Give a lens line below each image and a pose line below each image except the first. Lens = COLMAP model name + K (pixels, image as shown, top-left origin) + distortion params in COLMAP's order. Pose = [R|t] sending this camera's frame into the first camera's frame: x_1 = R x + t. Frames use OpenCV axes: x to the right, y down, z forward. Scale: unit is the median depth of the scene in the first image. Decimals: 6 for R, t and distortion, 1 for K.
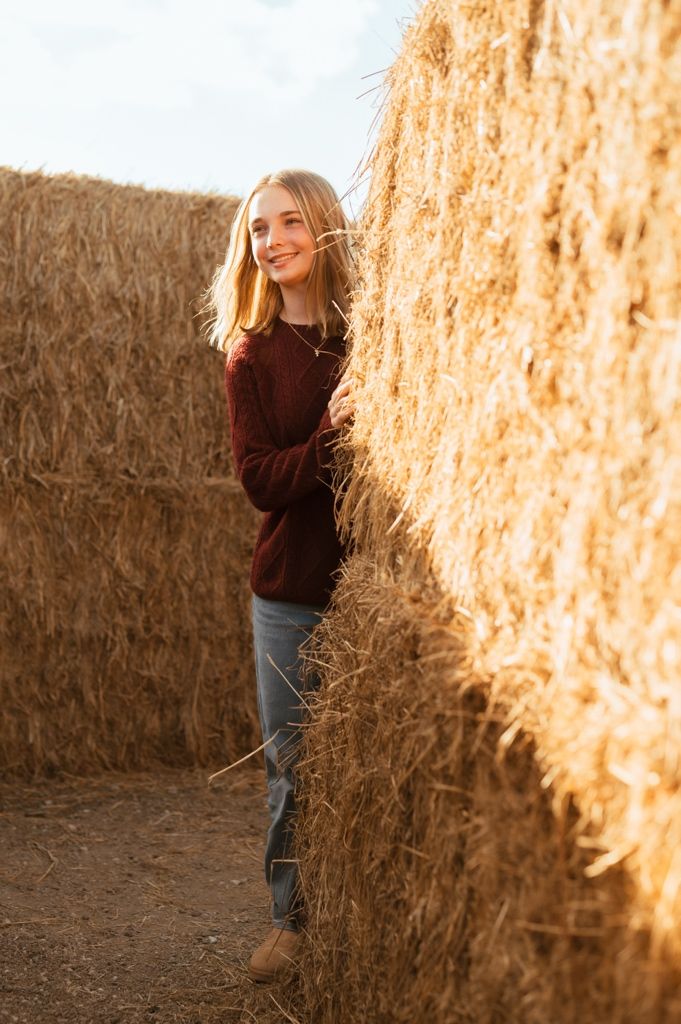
lens RADIAL K [[1445.8, 0, 327.0], [0, 1445.8, 536.9], [0, 0, 1]] dist [-0.000646, 0.000000]
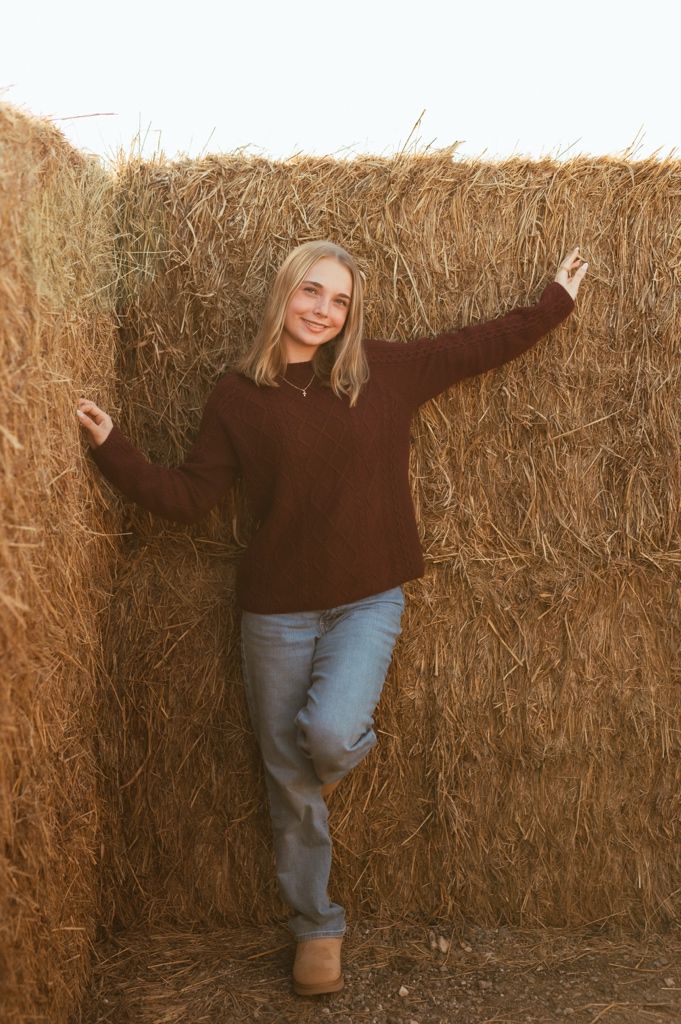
lens RADIAL K [[1445.8, 0, 353.4], [0, 1445.8, 532.7], [0, 0, 1]] dist [-0.000646, 0.000000]
pose [[0.944967, 0.004244, -0.327139, -0.094979], [0.014186, 0.998444, 0.053928, -0.097265], [0.326858, -0.055601, 0.943436, 0.211838]]
